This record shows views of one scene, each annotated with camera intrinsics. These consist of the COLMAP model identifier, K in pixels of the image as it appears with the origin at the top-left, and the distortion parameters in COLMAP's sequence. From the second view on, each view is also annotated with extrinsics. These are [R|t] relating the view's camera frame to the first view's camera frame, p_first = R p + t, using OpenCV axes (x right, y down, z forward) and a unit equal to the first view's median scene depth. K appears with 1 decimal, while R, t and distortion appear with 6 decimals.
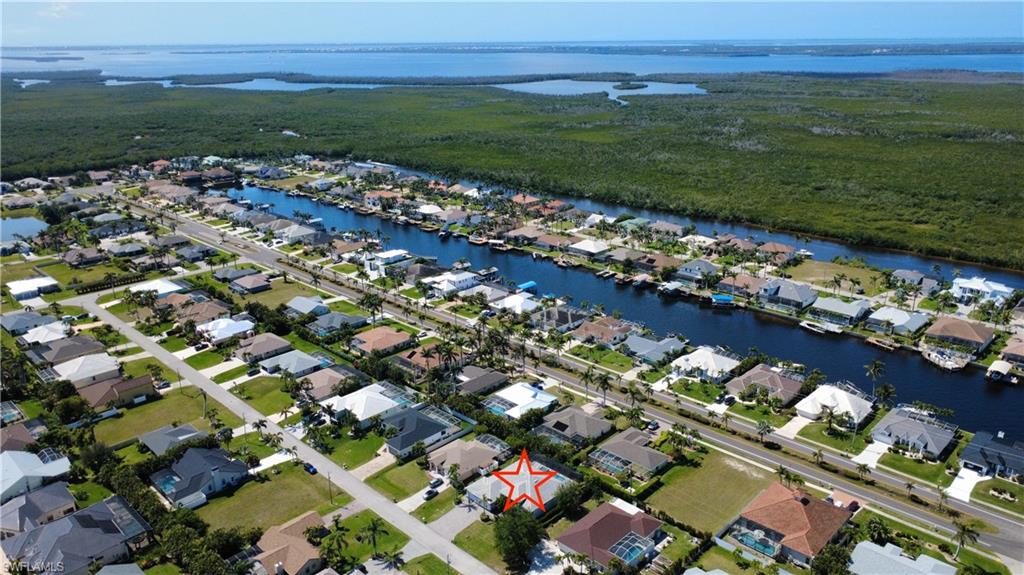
lens RADIAL K [[732.9, 0, 512.0], [0, 732.9, 287.5], [0, 0, 1]] dist [0.005799, 0.001824]
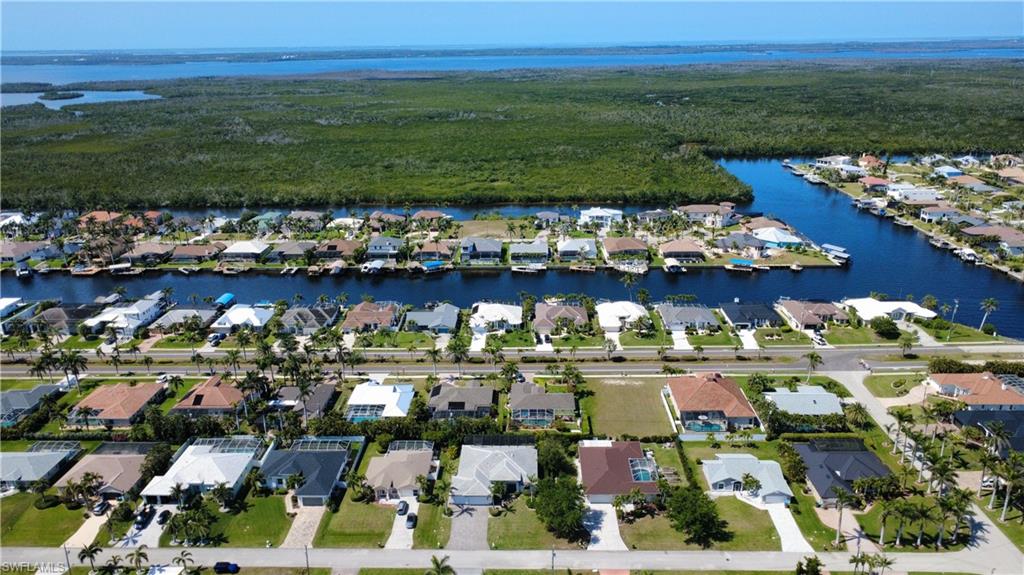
lens RADIAL K [[732.9, 0, 512.0], [0, 732.9, 287.5], [0, 0, 1]] dist [0.005799, 0.001824]
pose [[0.739678, -0.217744, 0.636761, -0.287335], [0.224364, 0.971864, 0.071708, -0.002504], [-0.634459, 0.089825, 0.767720, 0.160339]]
